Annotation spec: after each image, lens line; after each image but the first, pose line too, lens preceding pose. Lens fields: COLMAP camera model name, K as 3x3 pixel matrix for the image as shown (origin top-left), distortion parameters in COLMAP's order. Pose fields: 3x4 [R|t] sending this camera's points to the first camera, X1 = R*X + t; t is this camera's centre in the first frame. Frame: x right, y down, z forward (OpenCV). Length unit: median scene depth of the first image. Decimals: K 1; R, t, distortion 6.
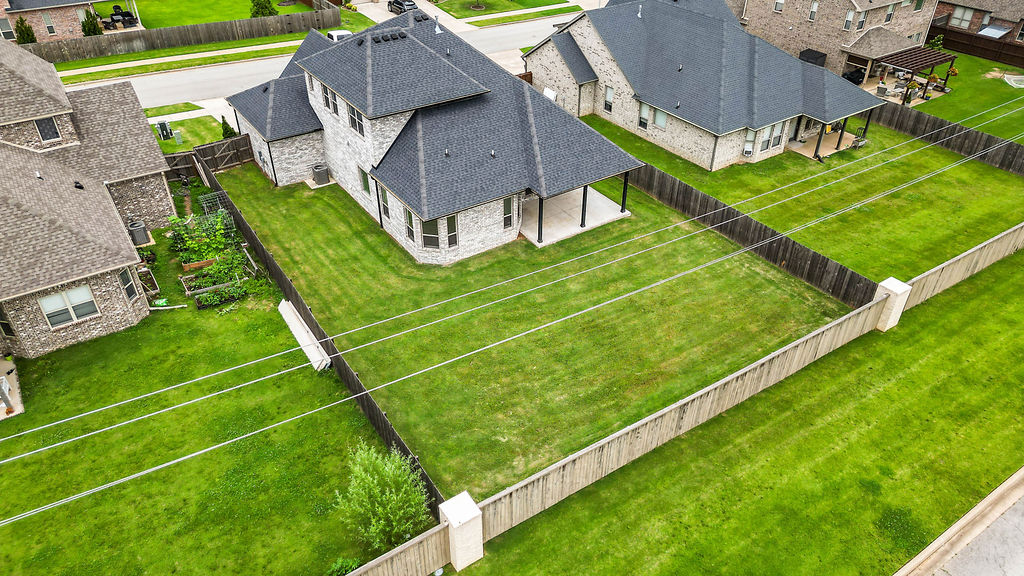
lens RADIAL K [[722.5, 0, 512.0], [0, 722.5, 288.0], [0, 0, 1]] dist [0.002100, -0.001257]
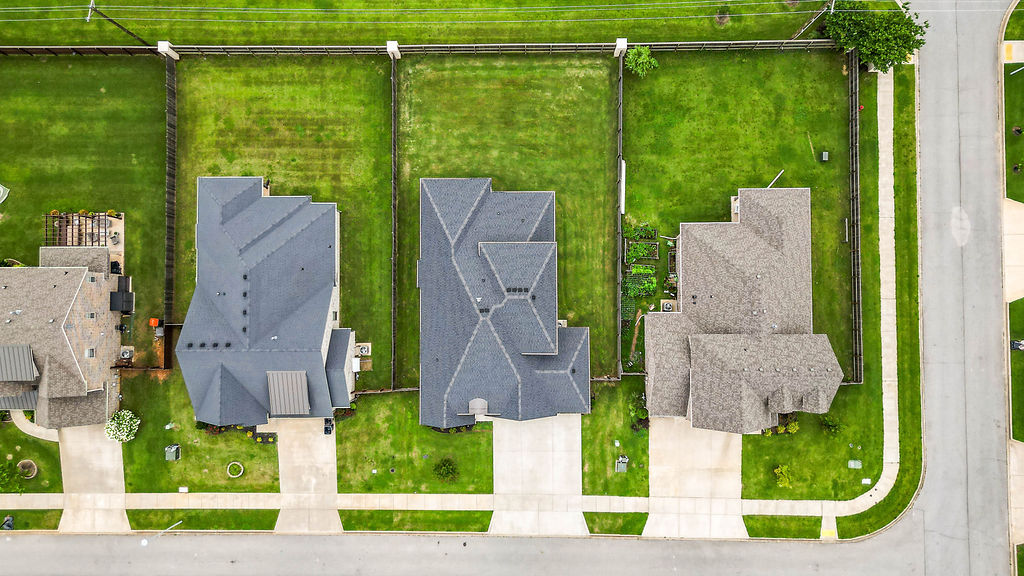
lens RADIAL K [[722.5, 0, 512.0], [0, 722.5, 288.0], [0, 0, 1]] dist [0.002100, -0.001257]
pose [[-0.831300, -0.555424, 0.021074, -0.196113], [0.329281, -0.461580, 0.823722, -1.750188], [-0.447788, 0.691700, 0.566602, 0.089199]]
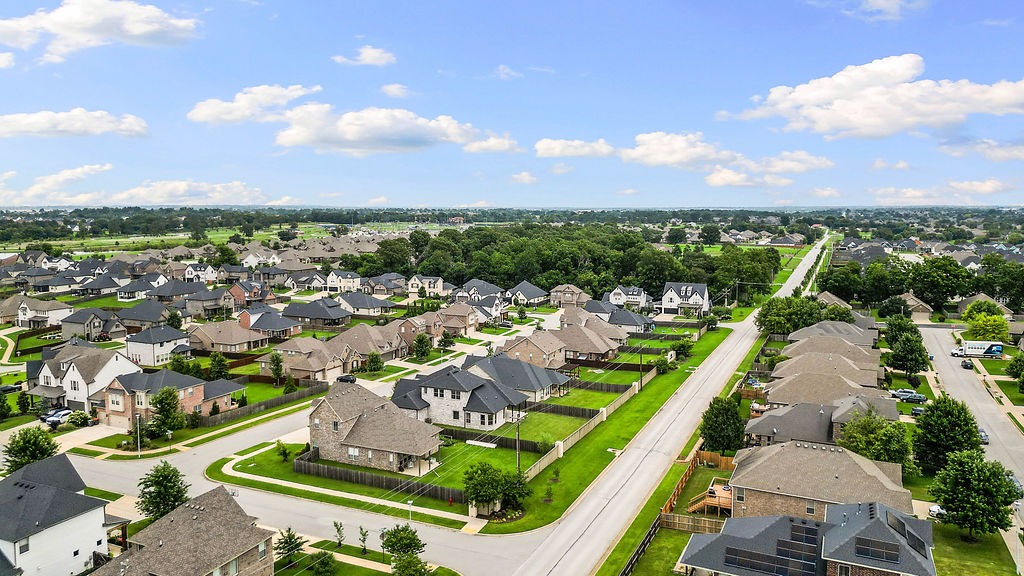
lens RADIAL K [[722.5, 0, 512.0], [0, 722.5, 288.0], [0, 0, 1]] dist [0.002100, -0.001257]
pose [[0.851119, -0.061537, 0.521353, -1.666971], [0.309741, 0.860691, -0.404068, 0.755258], [-0.423859, 0.505395, 0.751611, -1.834735]]
